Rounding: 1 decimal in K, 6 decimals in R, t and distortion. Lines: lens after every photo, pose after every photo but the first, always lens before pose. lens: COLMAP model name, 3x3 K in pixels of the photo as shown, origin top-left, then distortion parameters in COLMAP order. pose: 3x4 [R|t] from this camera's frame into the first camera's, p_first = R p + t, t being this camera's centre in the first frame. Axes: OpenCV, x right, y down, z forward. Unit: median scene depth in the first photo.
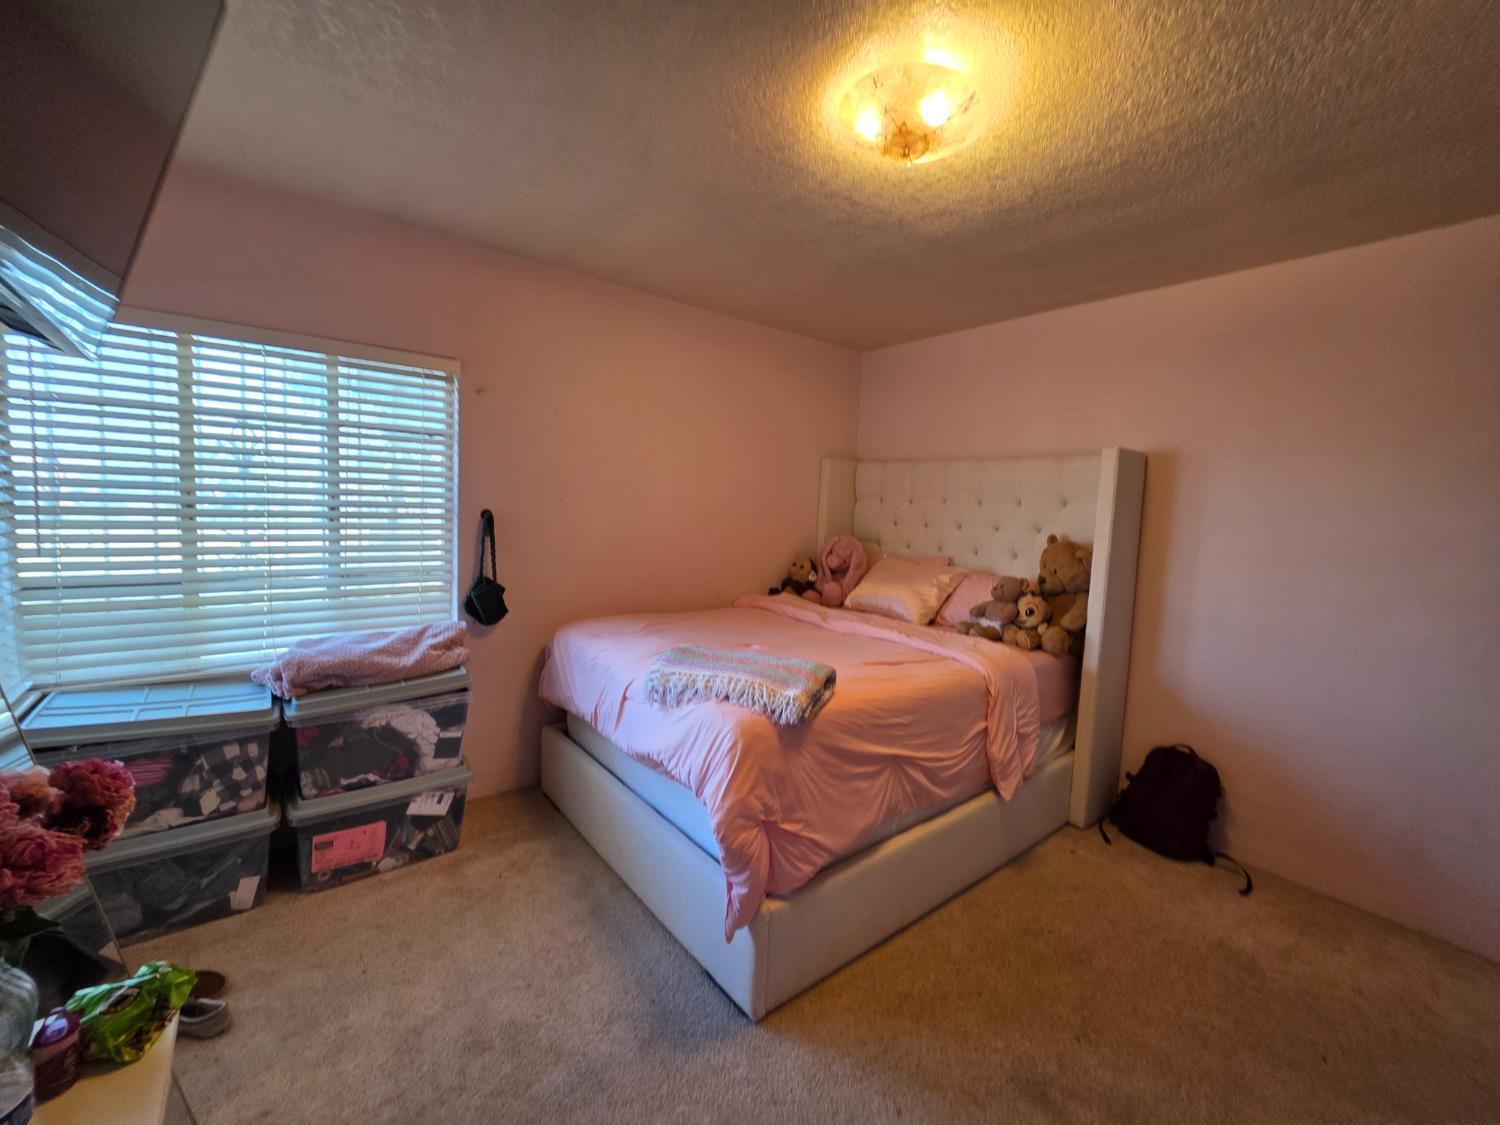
lens RADIAL K [[608.4, 0, 762.5], [0, 608.4, 559.9], [0, 0, 1]] dist [-0.000199, -0.000992]
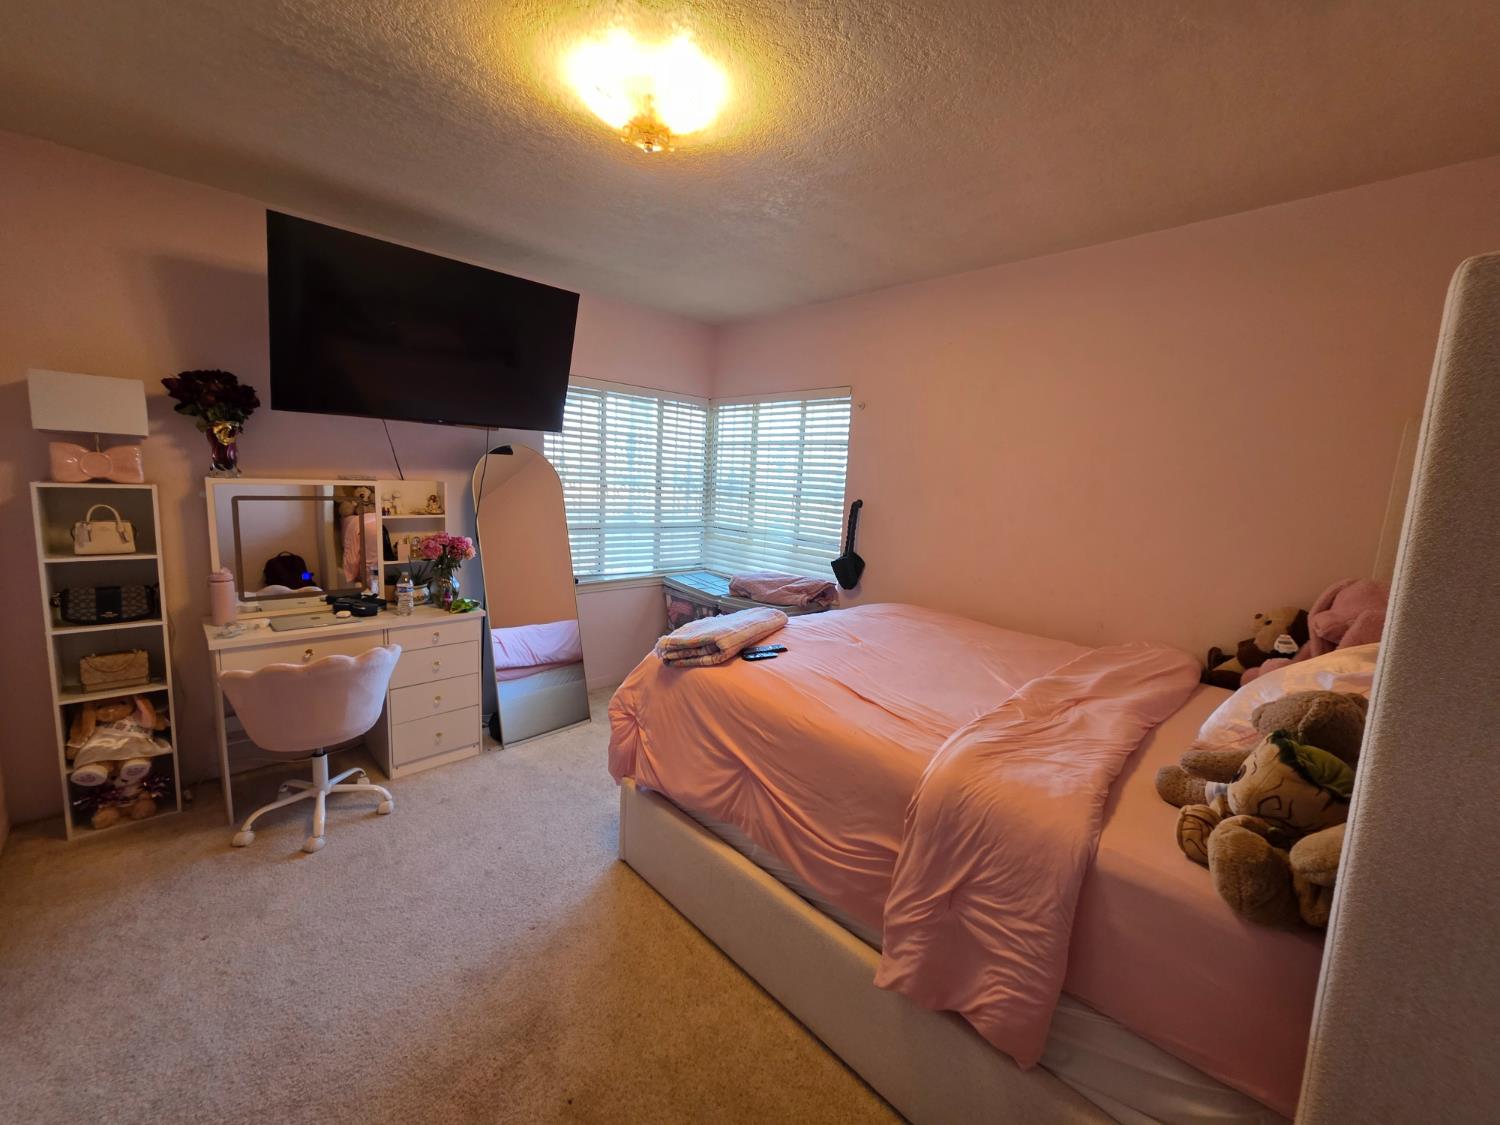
lens RADIAL K [[608.4, 0, 762.5], [0, 608.4, 559.9], [0, 0, 1]] dist [-0.000199, -0.000992]
pose [[0.104395, 0.093996, -0.990084, 0.934582], [-0.149718, 0.985664, 0.077790, -0.031359], [0.983202, 0.140113, 0.116972, 0.787209]]
